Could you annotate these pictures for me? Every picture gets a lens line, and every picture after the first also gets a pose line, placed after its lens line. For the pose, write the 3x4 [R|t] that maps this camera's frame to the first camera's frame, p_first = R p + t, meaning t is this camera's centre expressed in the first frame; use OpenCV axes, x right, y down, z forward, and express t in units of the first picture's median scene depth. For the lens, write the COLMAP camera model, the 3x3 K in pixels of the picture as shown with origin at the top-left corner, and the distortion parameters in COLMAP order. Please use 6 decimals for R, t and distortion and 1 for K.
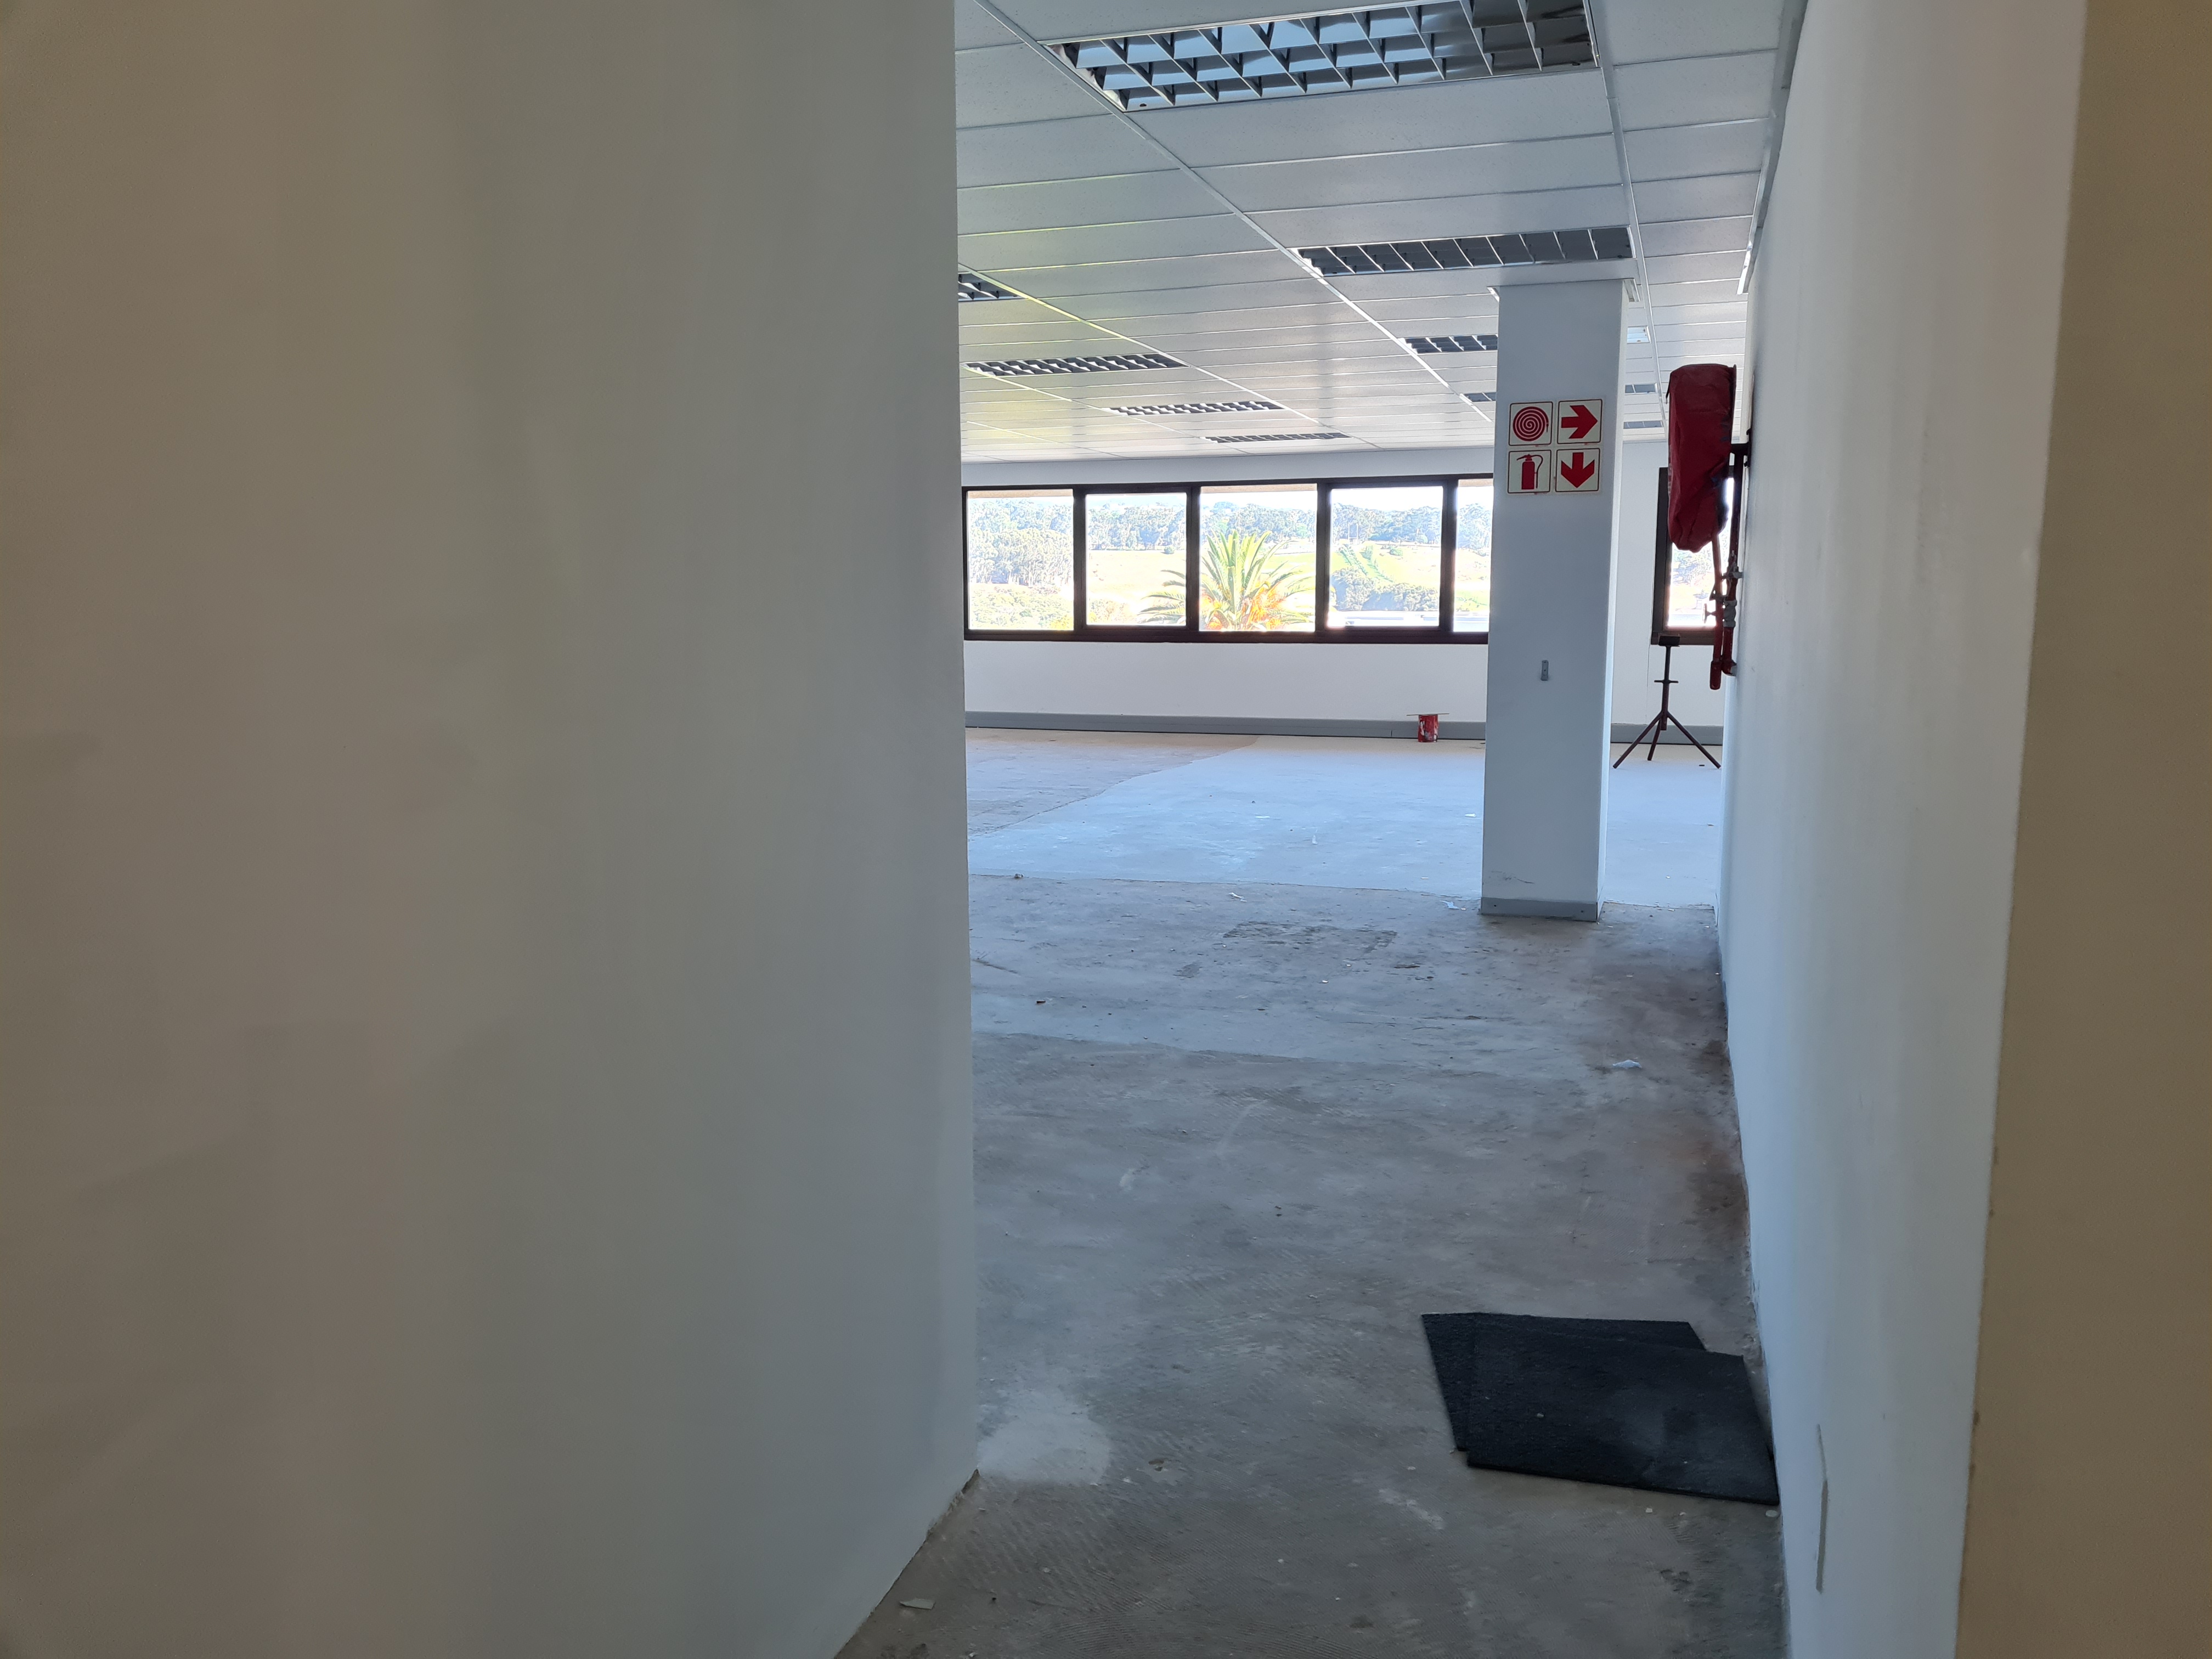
lens RADIAL K [[1647.3, 0, 1117.1], [0, 1647.3, 830.2], [0, 0, 1]] dist [0.066347, -0.050847]
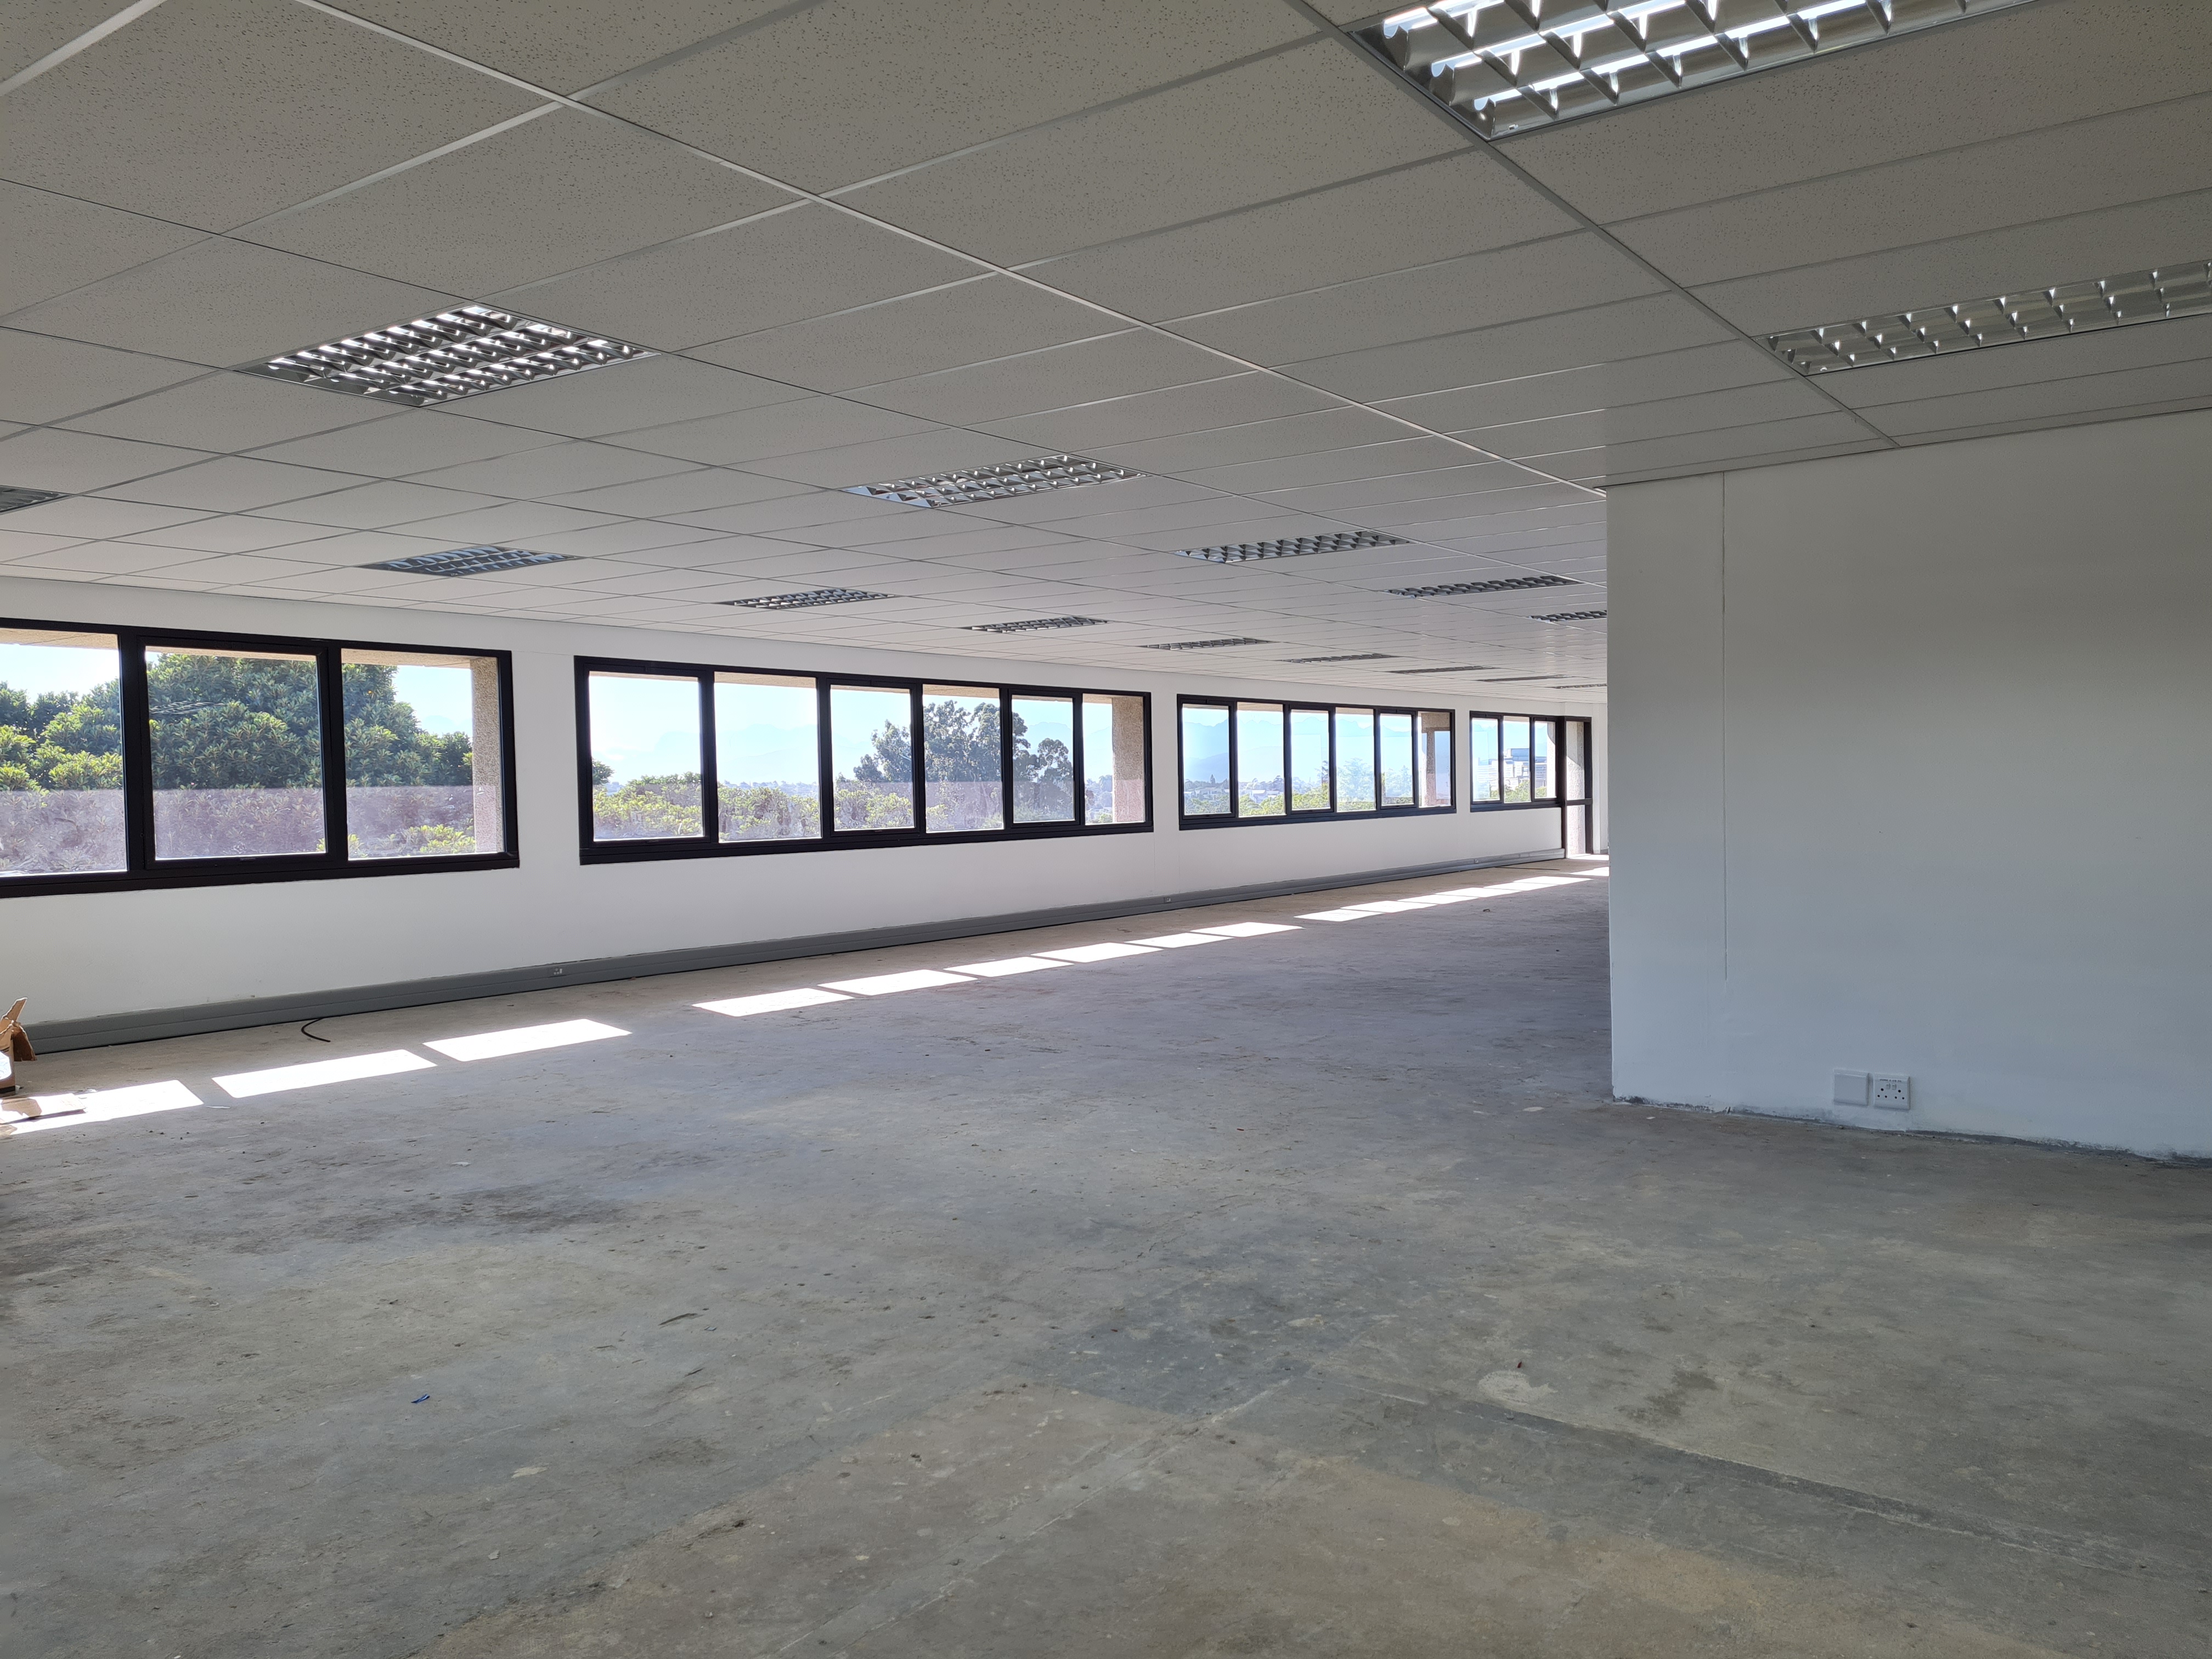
lens RADIAL K [[1647.3, 0, 1117.1], [0, 1647.3, 830.2], [0, 0, 1]] dist [0.066347, -0.050847]
pose [[0.289565, -0.026961, 0.956779, -1.129575], [0.159536, 0.986980, -0.020471, -0.116213], [-0.943769, 0.158568, 0.290096, 0.842069]]
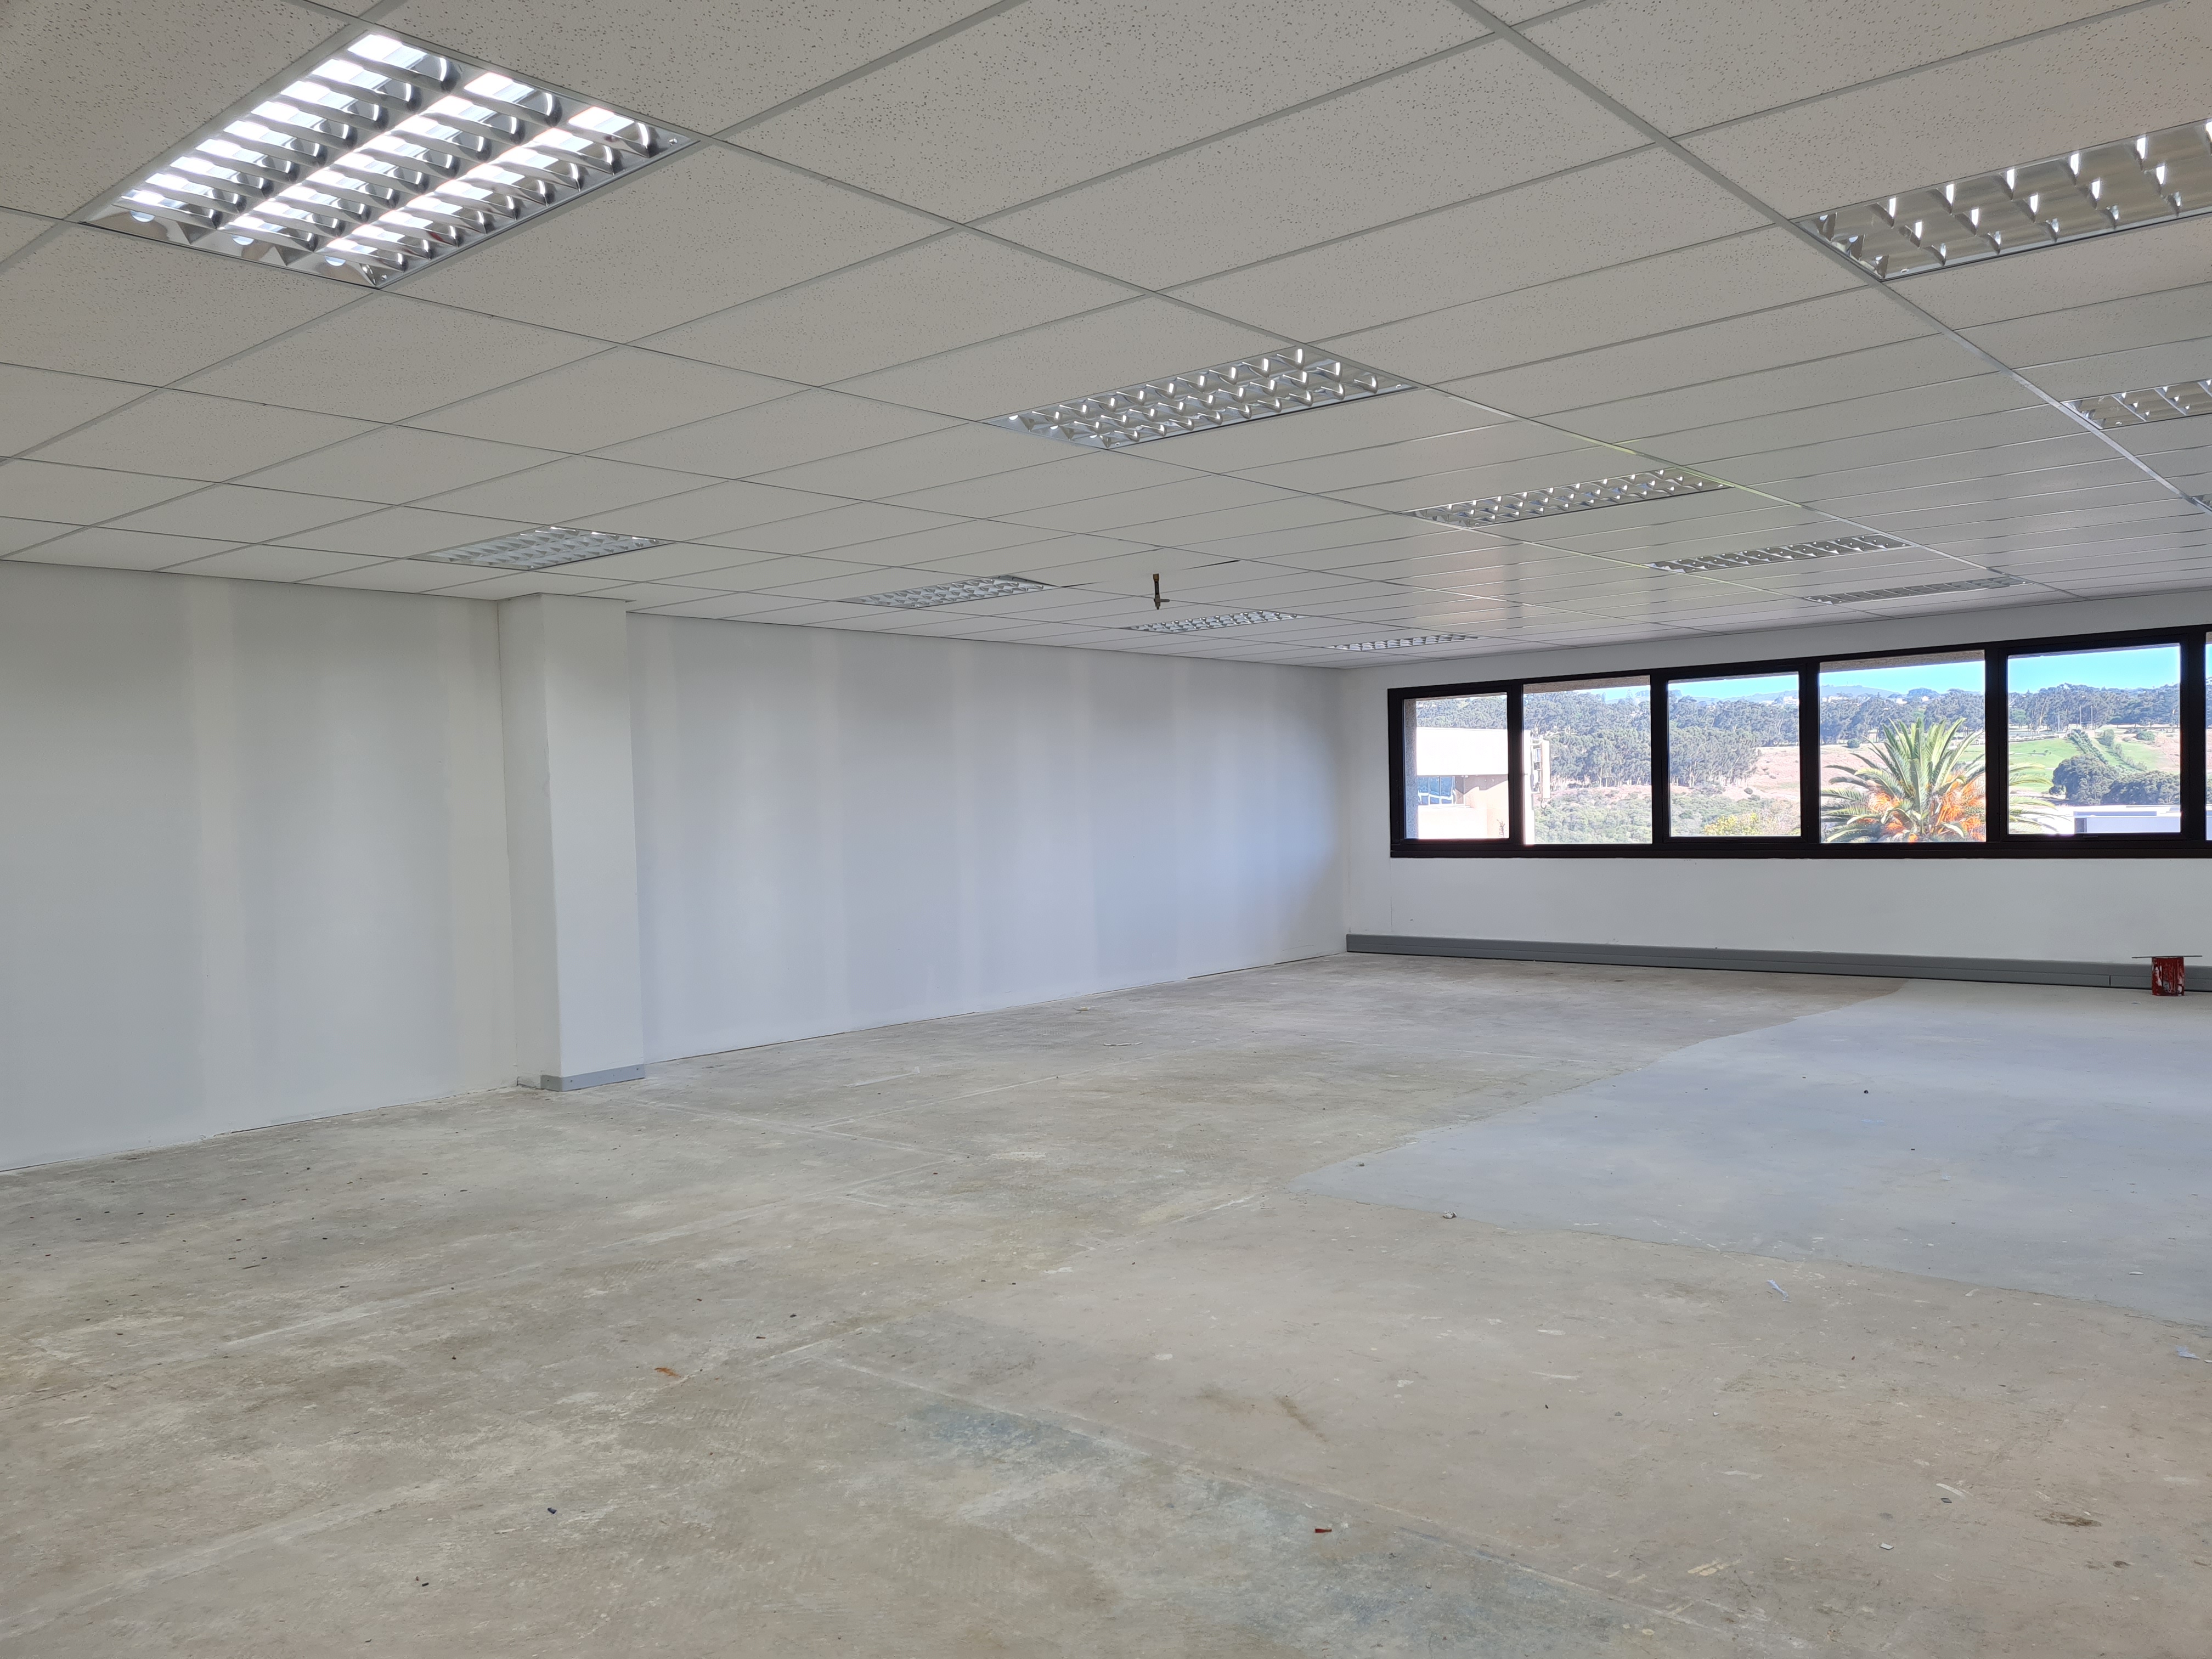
lens RADIAL K [[1653.3, 0, 1122.7], [0, 1653.3, 858.3], [0, 0, 1]] dist [0.064543, -0.052055]
pose [[0.927866, -0.009529, -0.372792, 0.051363], [-0.030441, 0.994402, -0.101186, -0.031669], [0.371669, 0.105235, 0.922381, 0.199586]]
